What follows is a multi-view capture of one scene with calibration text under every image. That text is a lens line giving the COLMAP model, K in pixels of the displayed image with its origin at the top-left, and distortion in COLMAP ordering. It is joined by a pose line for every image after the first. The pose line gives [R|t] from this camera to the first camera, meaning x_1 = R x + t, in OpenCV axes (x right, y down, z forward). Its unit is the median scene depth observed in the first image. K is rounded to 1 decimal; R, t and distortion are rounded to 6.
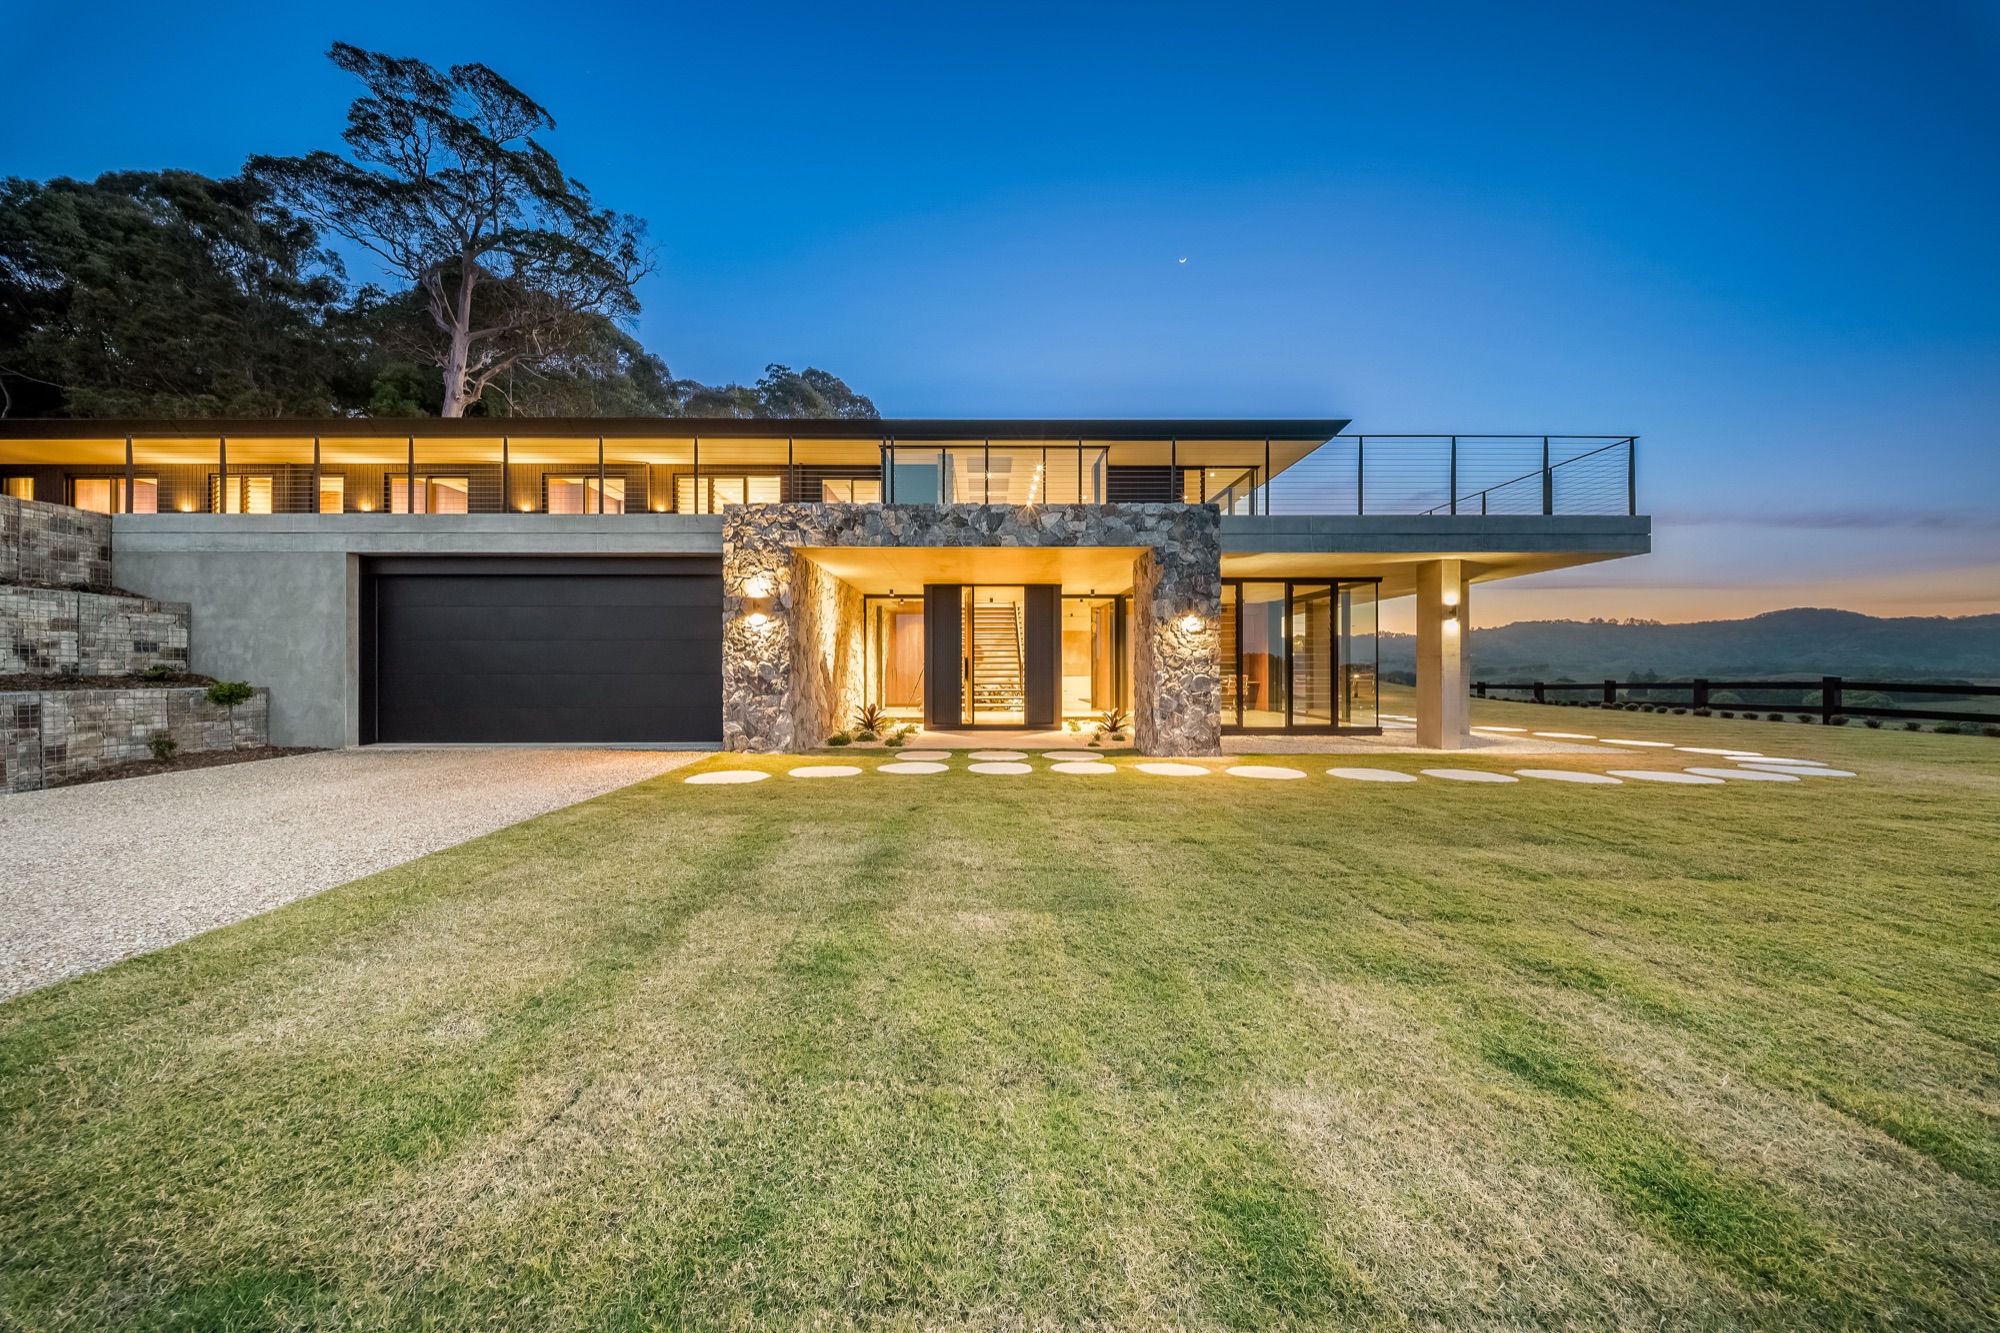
lens RADIAL K [[577.7, 0, 997.2], [0, 577.7, 672.2], [0, 0, 1]] dist [0.000104, 0.000012]
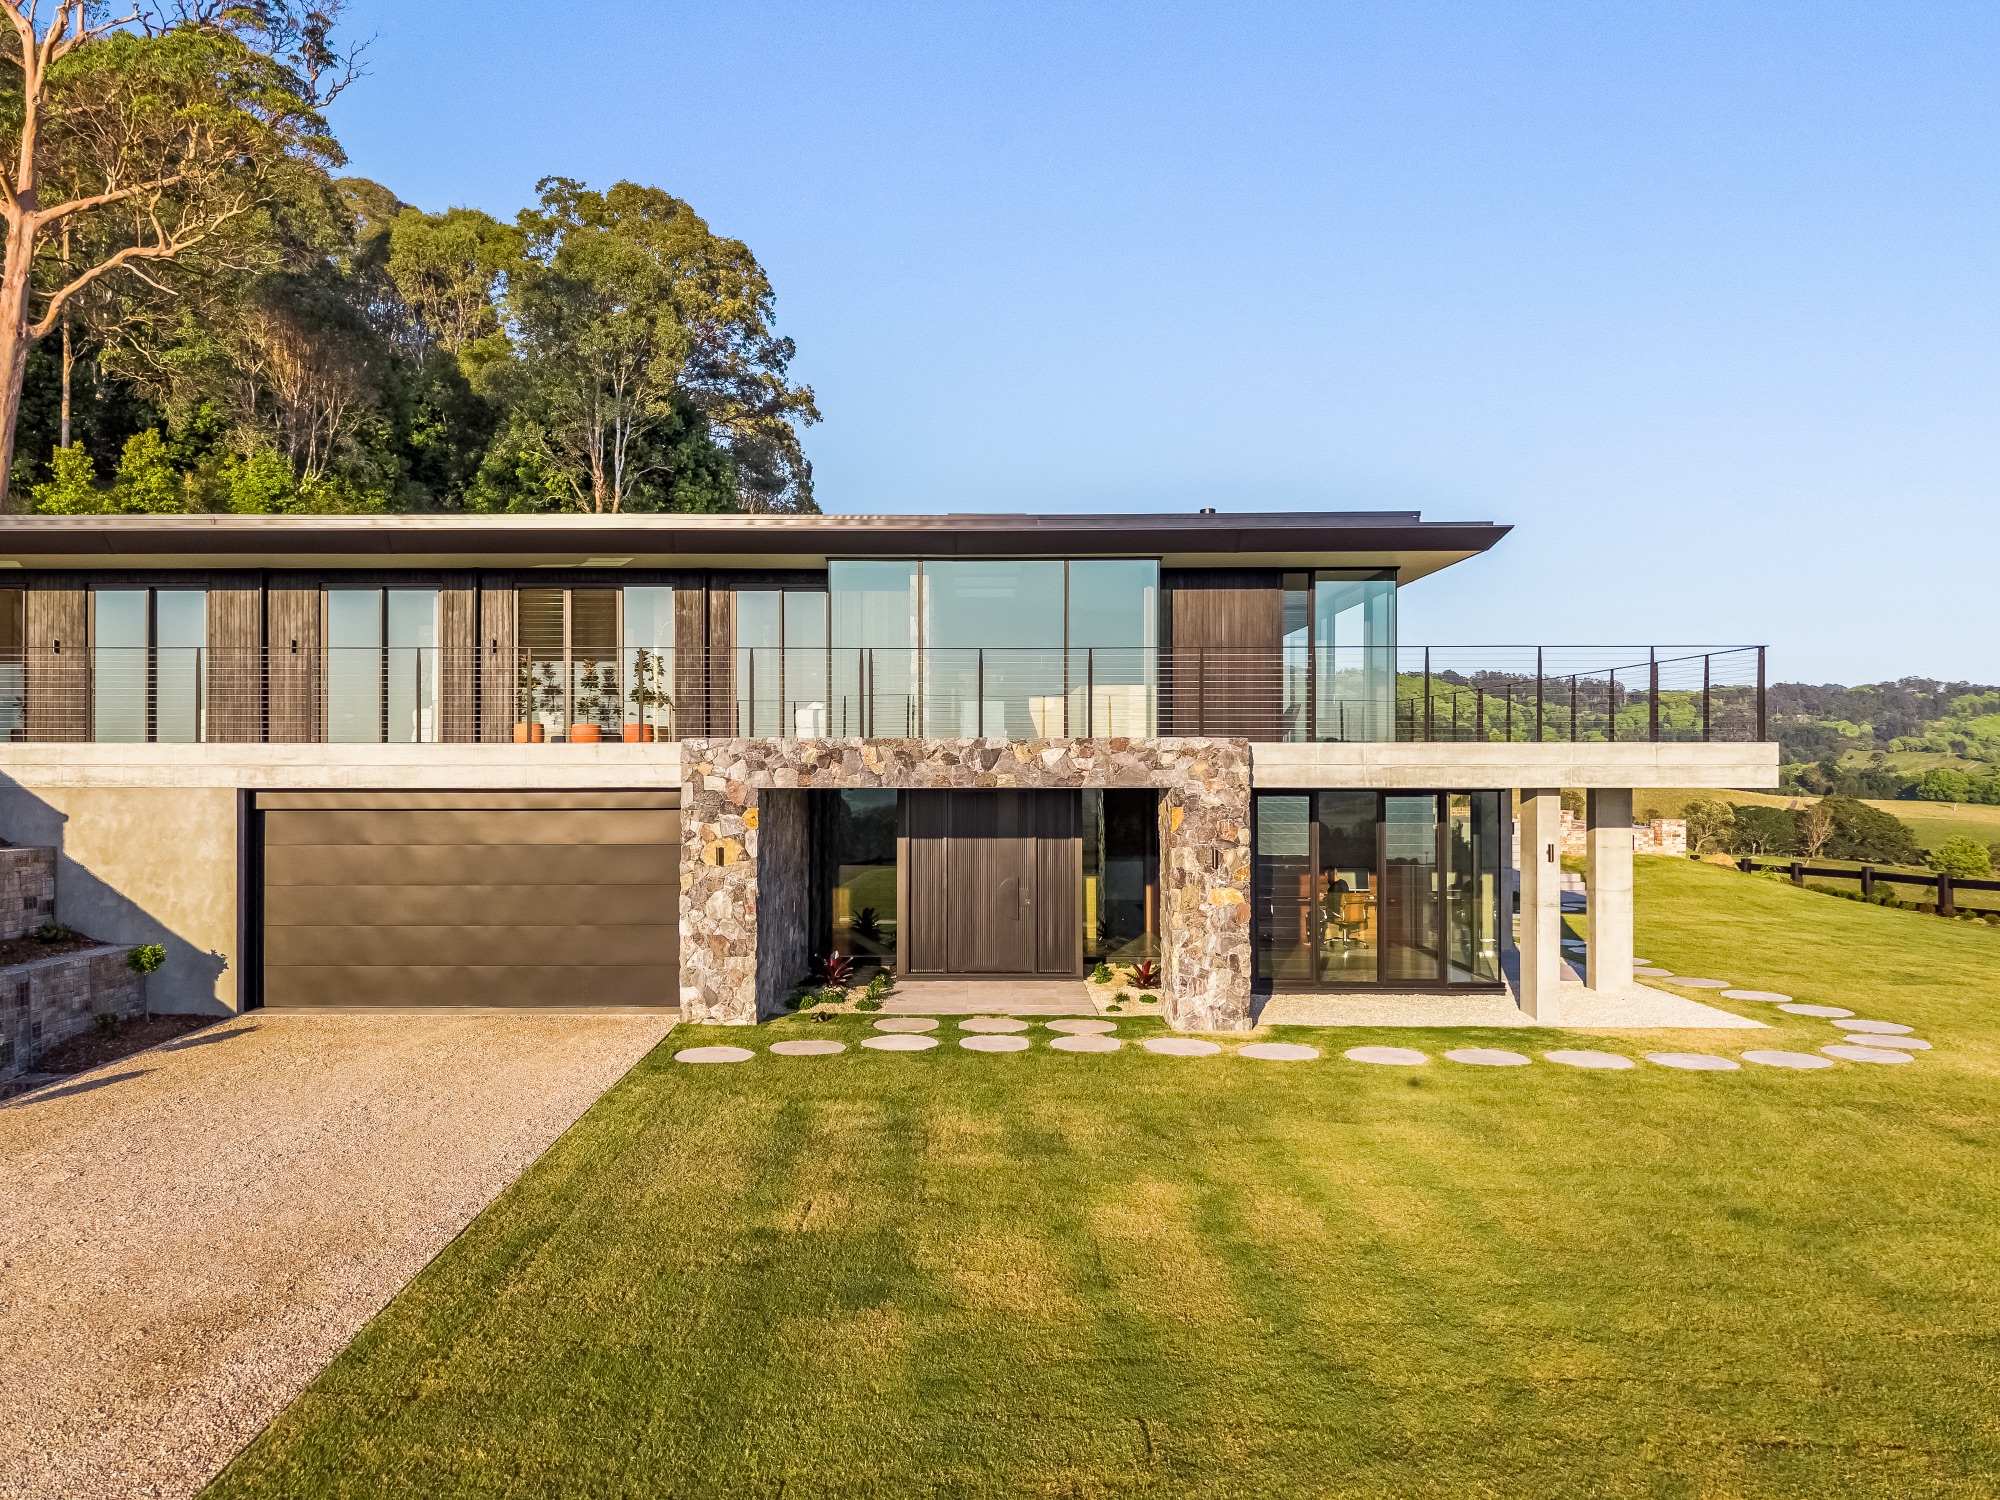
lens RADIAL K [[1371.2, 0, 998.5], [0, 1371.2, 749.1], [0, 0, 1]] dist [0.009577, -0.000611]
pose [[0.999911, -0.000153, -0.013371, 0.036567], [0.000014, 0.999946, -0.010367, -0.252473], [0.013372, 0.010365, 0.999857, -1.071574]]
